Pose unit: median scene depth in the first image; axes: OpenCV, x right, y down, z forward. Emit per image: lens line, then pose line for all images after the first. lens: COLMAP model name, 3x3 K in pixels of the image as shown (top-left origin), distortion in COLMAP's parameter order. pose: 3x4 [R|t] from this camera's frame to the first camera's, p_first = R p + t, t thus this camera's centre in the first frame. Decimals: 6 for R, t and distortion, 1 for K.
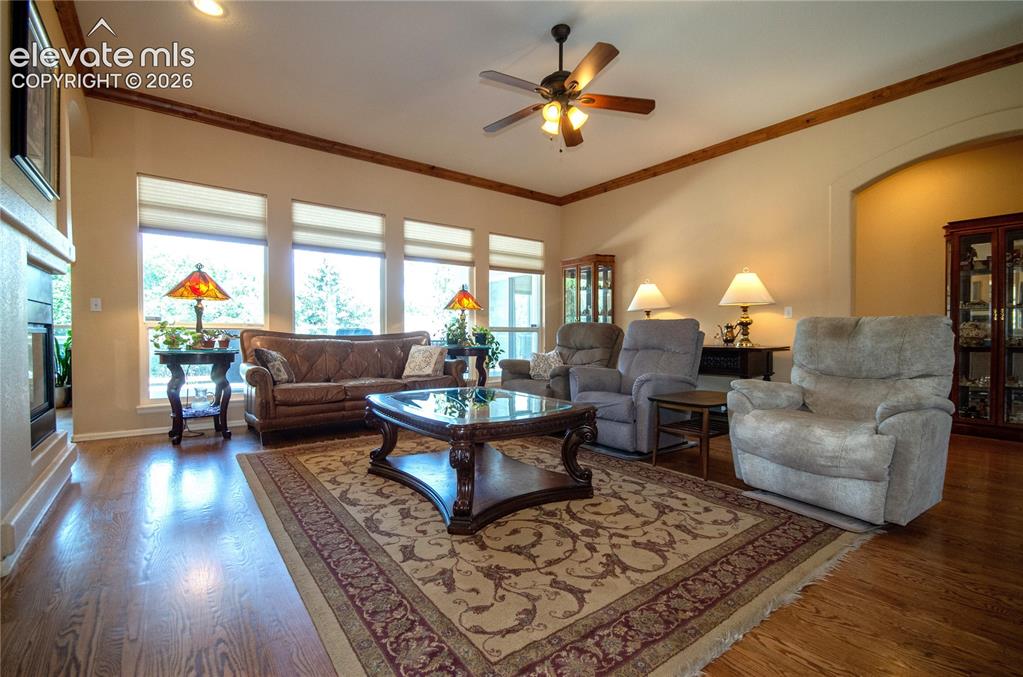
lens RADIAL K [[453.4, 0, 511.5], [0, 453.4, 338.5], [0, 0, 1]] dist [0.000688, -0.000501]
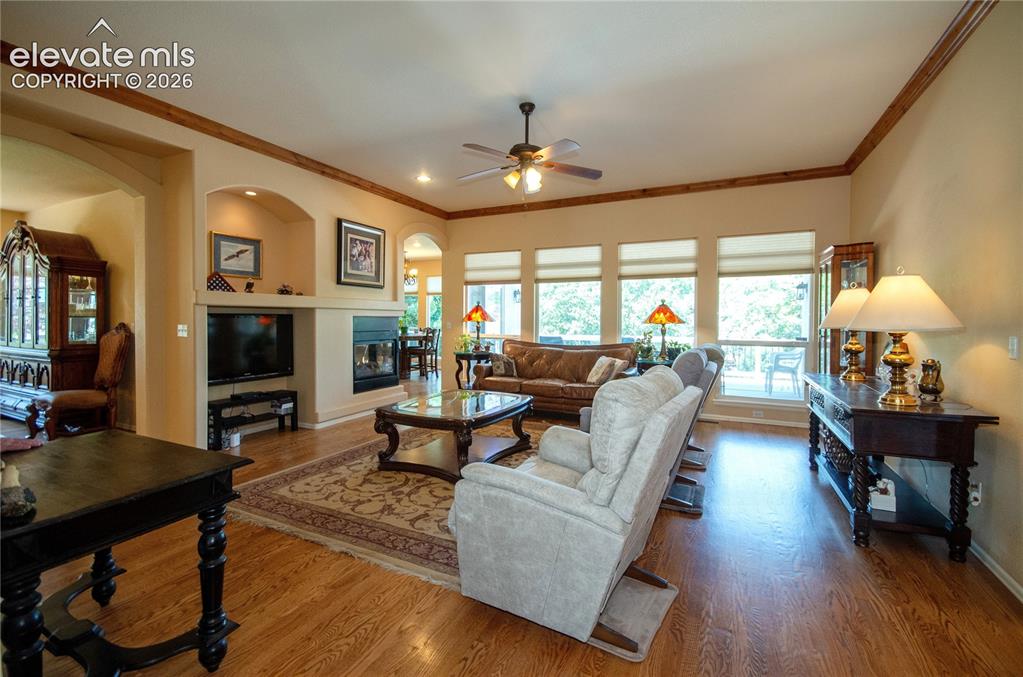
lens RADIAL K [[445.8, 0, 499.7], [0, 445.8, 333.5], [0, 0, 1]] dist [-0.000679, -0.000244]
pose [[0.442593, 0.027154, -0.896312, 1.650670], [-0.013969, 0.999629, 0.023386, -0.159606], [0.896614, 0.002170, 0.442808, 0.614059]]
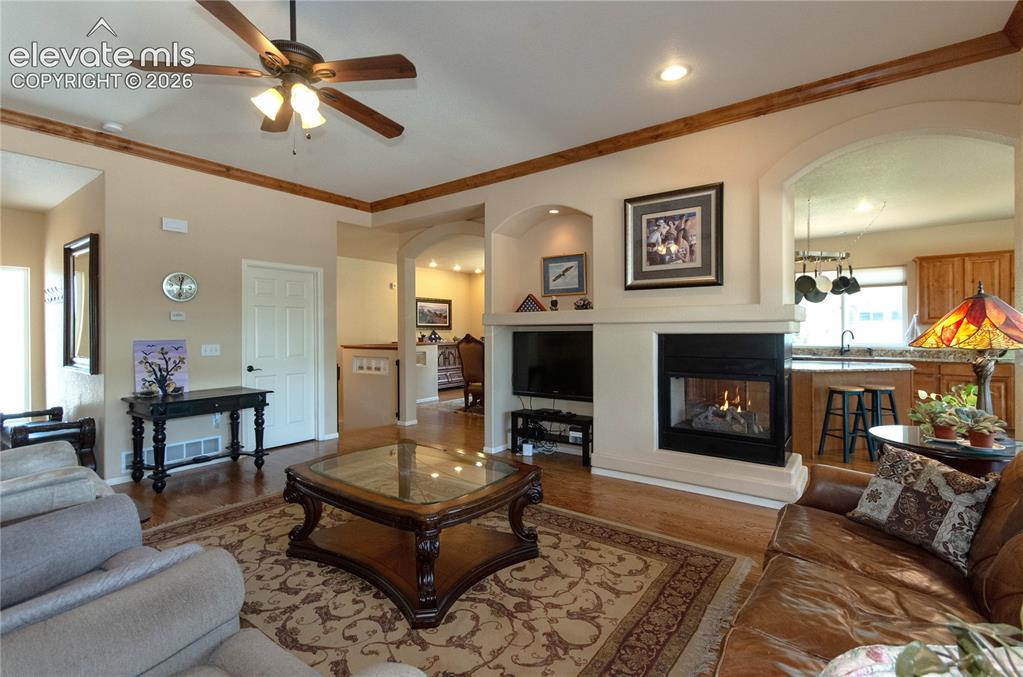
lens RADIAL K [[462.9, 0, 518.0], [0, 462.9, 332.9], [0, 0, 1]] dist [-0.001125, -0.000734]
pose [[-0.955611, -0.000780, -0.294630, -0.010293], [-0.004494, 0.999919, 0.011929, -0.207475], [0.294597, 0.012723, -0.955537, 2.596247]]
